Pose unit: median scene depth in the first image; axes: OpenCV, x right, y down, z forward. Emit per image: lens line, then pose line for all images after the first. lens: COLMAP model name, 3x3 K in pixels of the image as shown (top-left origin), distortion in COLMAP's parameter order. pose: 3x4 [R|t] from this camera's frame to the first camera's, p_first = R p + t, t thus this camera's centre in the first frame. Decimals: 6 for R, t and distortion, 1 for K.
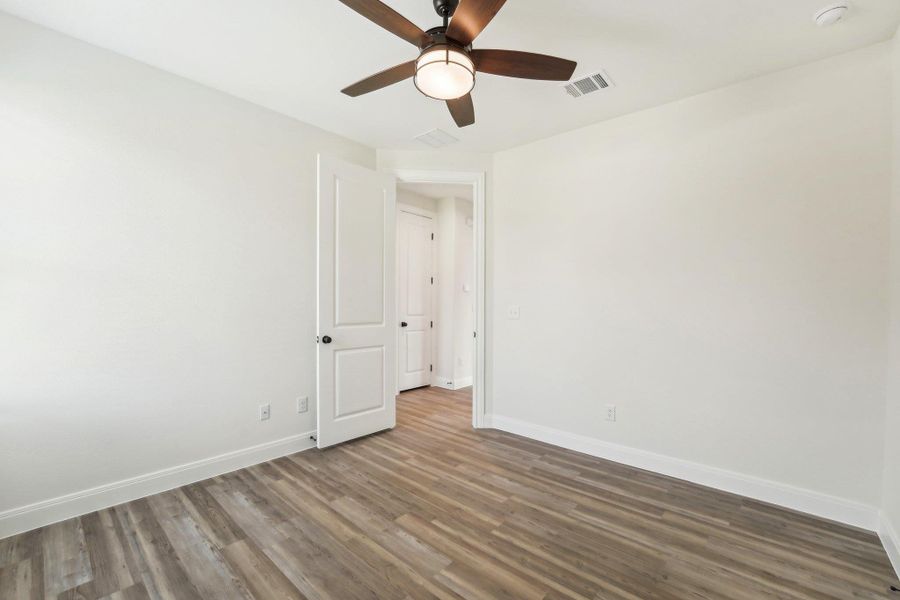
lens RADIAL K [[375.8, 0, 450.0], [0, 375.8, 300.0], [0, 0, 1]] dist [-0.018086, 0.000327]
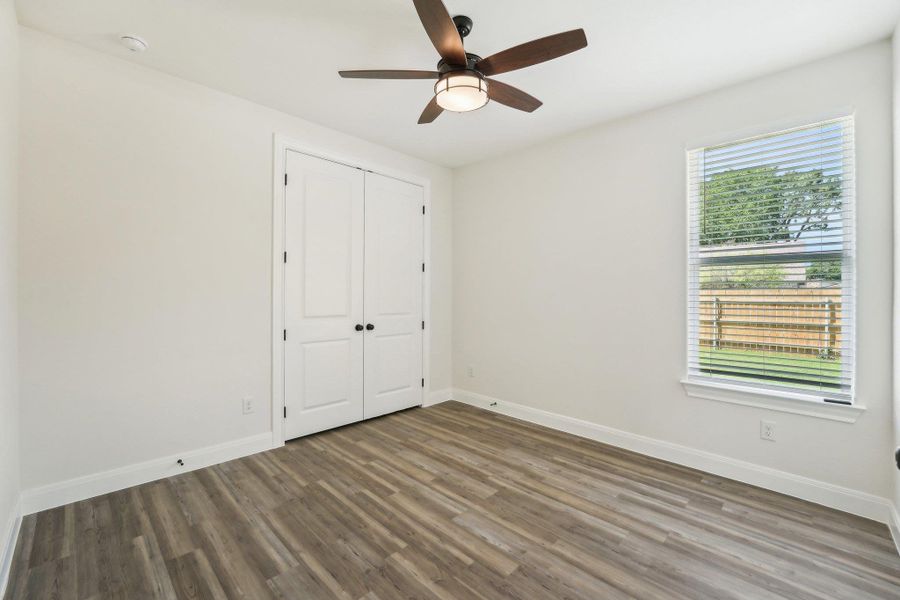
lens RADIAL K [[379.7, 0, 433.6], [0, 379.7, 292.6], [0, 0, 1]] dist [-0.018006, 0.000022]
pose [[-0.995074, -0.026664, 0.095484, -0.027062], [-0.027614, 0.999581, -0.008638, 0.006031], [-0.095213, -0.011233, -0.995394, 1.996312]]
